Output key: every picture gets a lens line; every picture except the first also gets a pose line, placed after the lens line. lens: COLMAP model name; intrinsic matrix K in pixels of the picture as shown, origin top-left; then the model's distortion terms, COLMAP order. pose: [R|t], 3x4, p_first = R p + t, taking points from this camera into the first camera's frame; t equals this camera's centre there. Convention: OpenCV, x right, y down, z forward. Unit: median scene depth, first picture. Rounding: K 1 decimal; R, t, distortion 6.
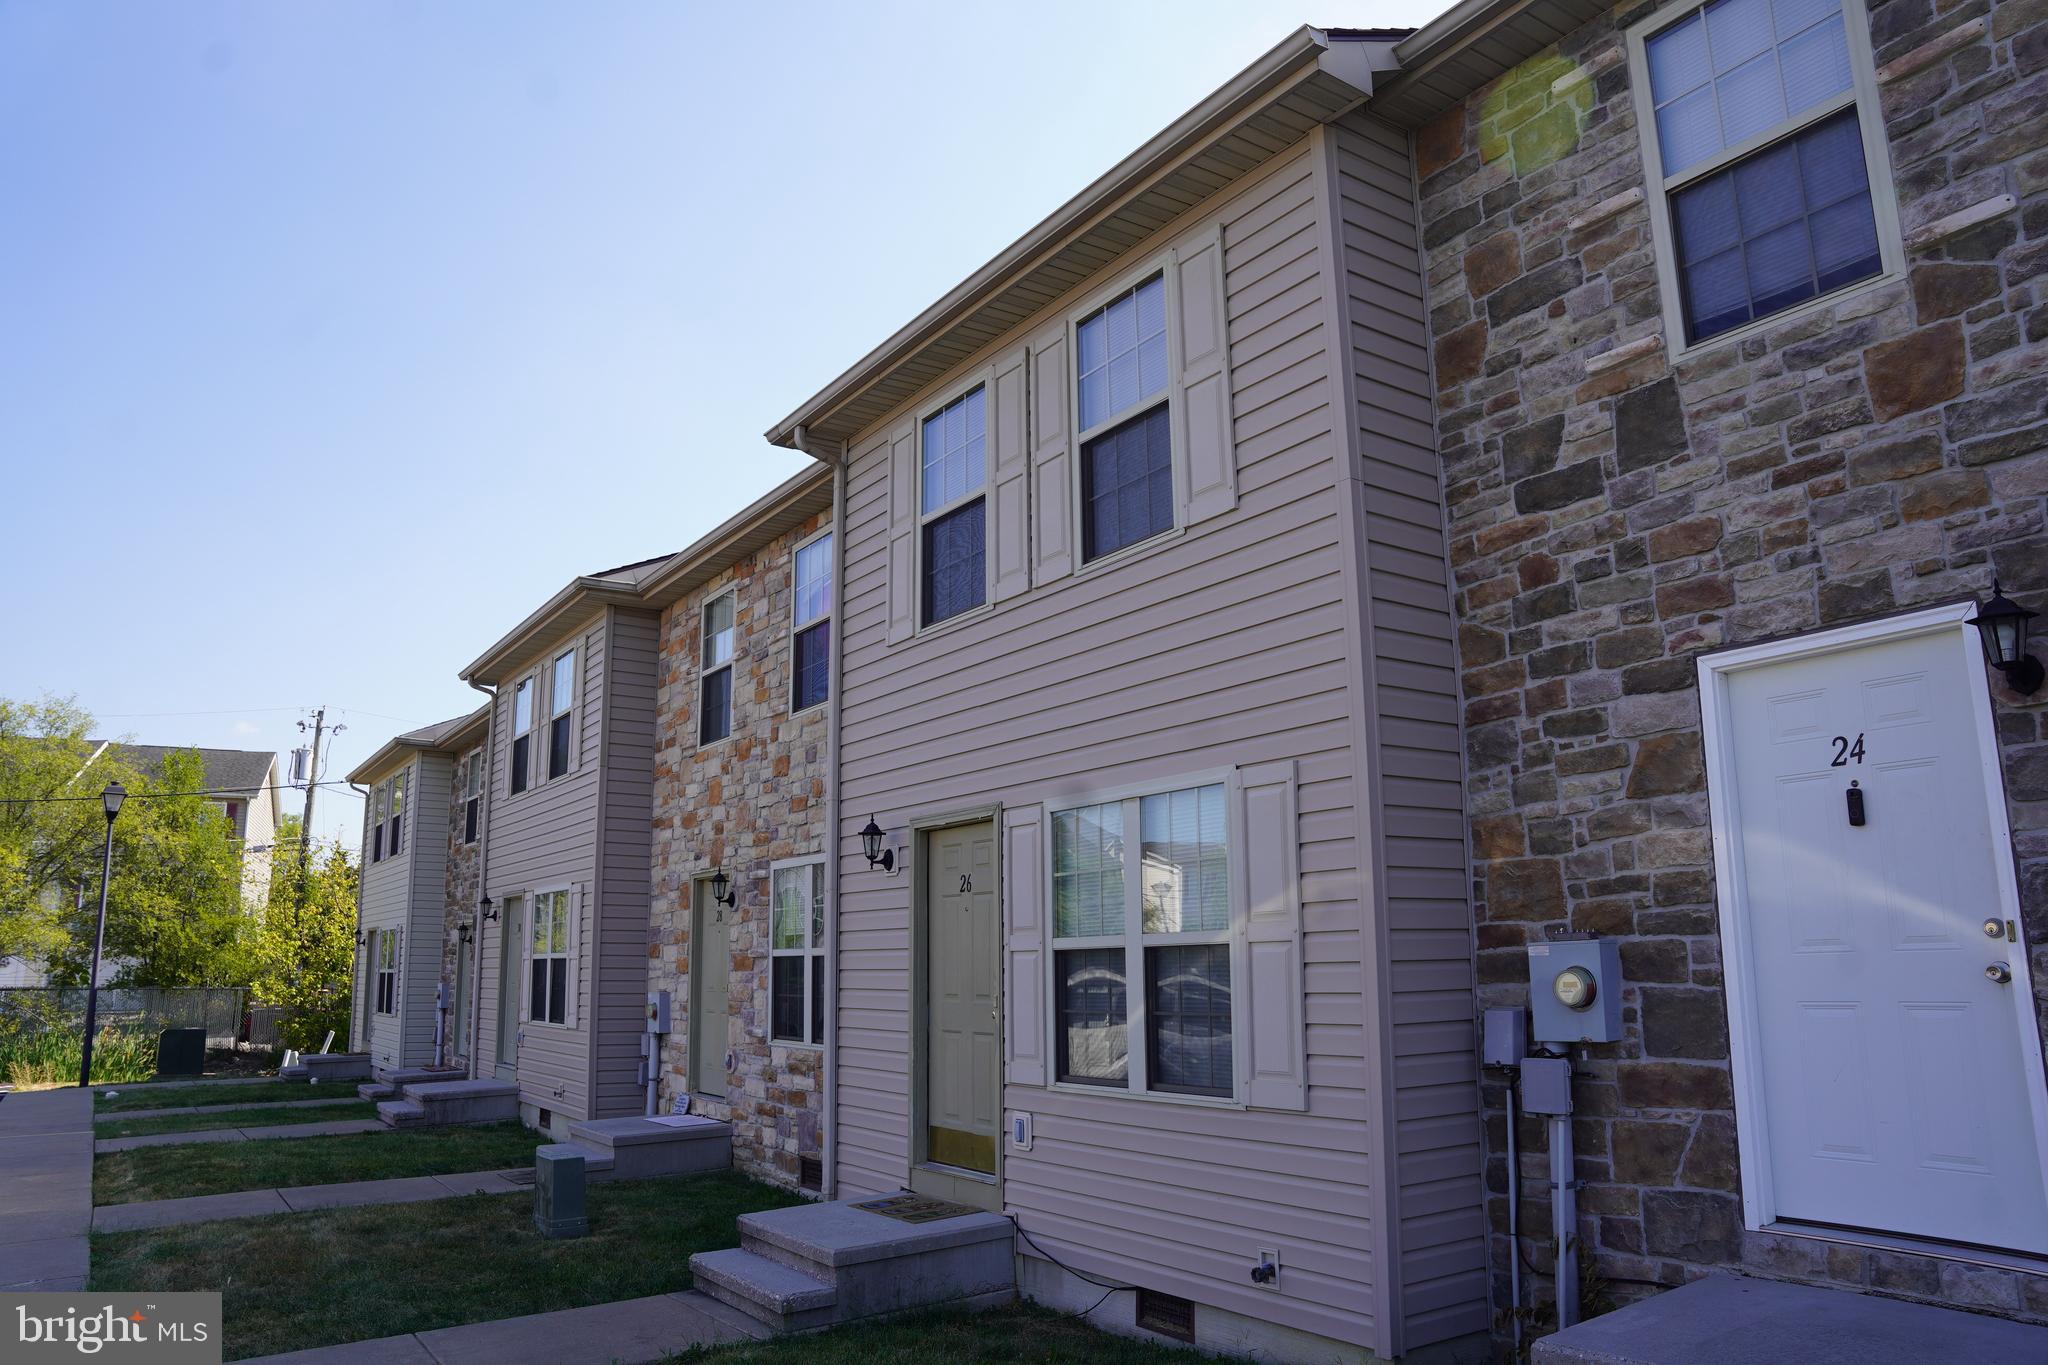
lens RADIAL K [[1395.0, 0, 1024.0], [0, 1395.0, 682.5], [0, 0, 1]] dist [-0.165931, 0.103450]
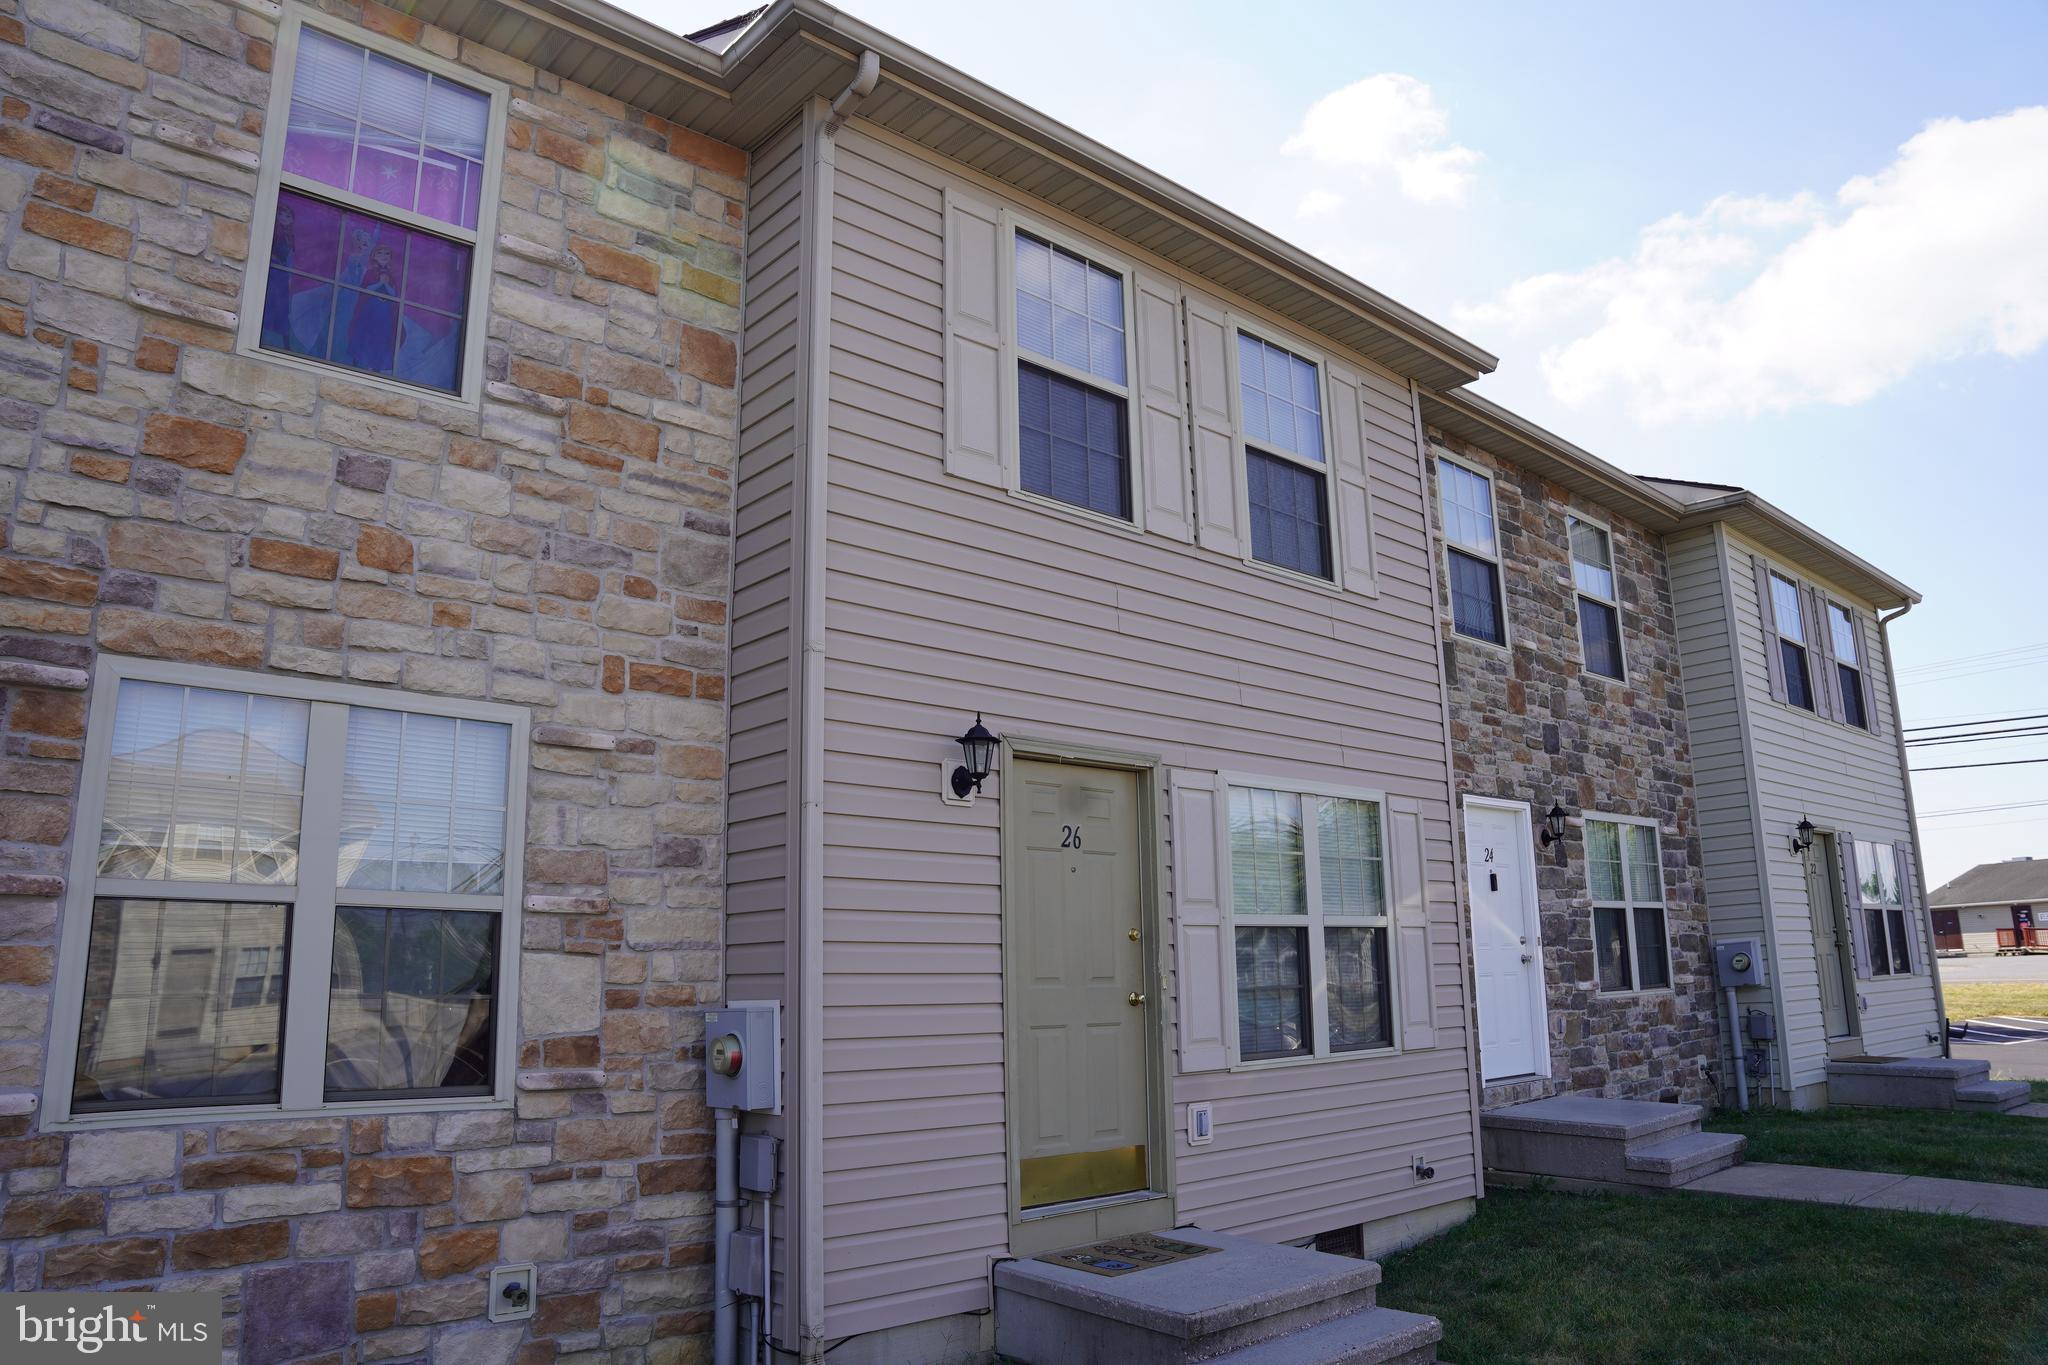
lens RADIAL K [[1410.1, 0, 1024.0], [0, 1410.1, 682.5], [0, 0, 1]] dist [-0.179145, 0.127147]
pose [[-0.131737, 0.228429, 0.964607, -1.348545], [-0.176395, 0.952155, -0.249570, 0.430707], [-0.975464, -0.203030, -0.085140, 1.804253]]
